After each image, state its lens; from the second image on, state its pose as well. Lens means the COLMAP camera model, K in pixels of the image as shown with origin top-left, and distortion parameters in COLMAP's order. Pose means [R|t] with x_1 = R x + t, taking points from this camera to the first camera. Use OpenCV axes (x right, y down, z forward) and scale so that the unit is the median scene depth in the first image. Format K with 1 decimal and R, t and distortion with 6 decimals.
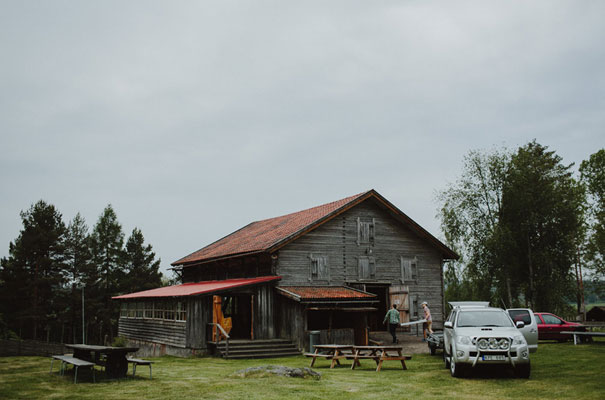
lens RADIAL K [[735.8, 0, 302.5], [0, 735.8, 200.0], [0, 0, 1]] dist [-0.026450, 0.000085]
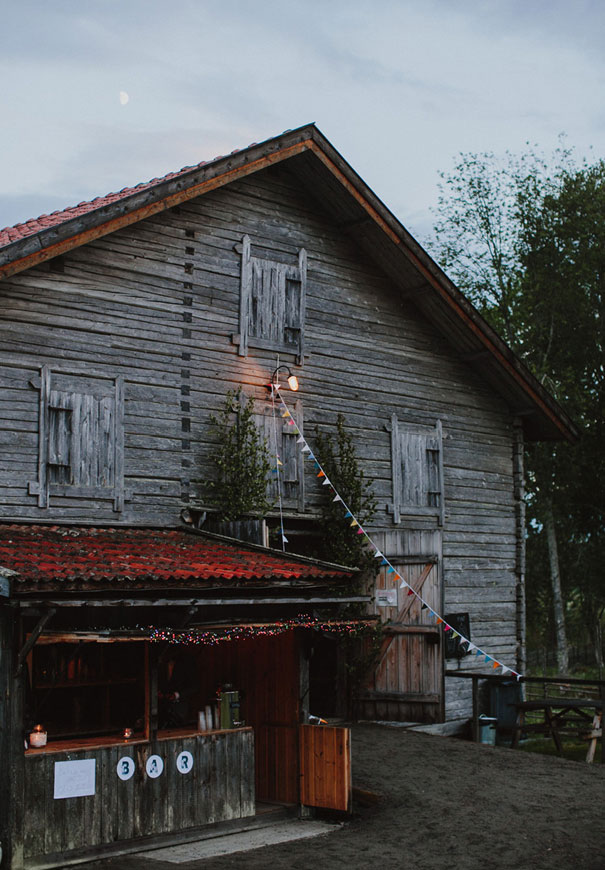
lens RADIAL K [[1273.9, 0, 302.5], [0, 1273.9, 435.0], [0, 0, 1]] dist [-0.017653, 0.006178]
pose [[0.950206, 0.042910, 0.308655, -0.029579], [-0.049040, 0.998723, 0.012127, 0.080787], [-0.307740, -0.026659, 0.951097, 0.607668]]
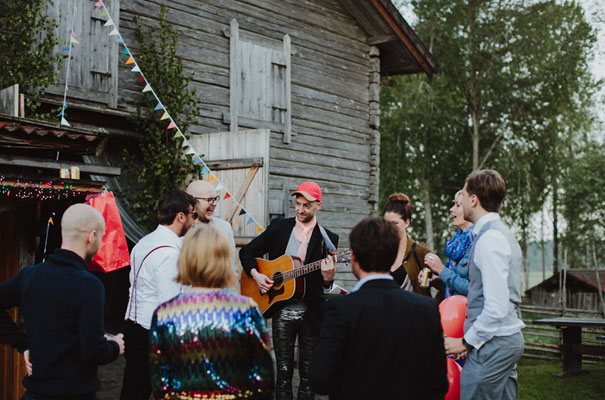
lens RADIAL K [[735.8, 0, 302.5], [0, 735.8, 200.0], [0, 0, 1]] dist [-0.026450, 0.000085]
pose [[0.950029, 0.054836, 0.307307, 0.087630], [-0.065791, 0.997510, 0.025396, 0.128532], [-0.305149, -0.044345, 0.951271, 0.781426]]
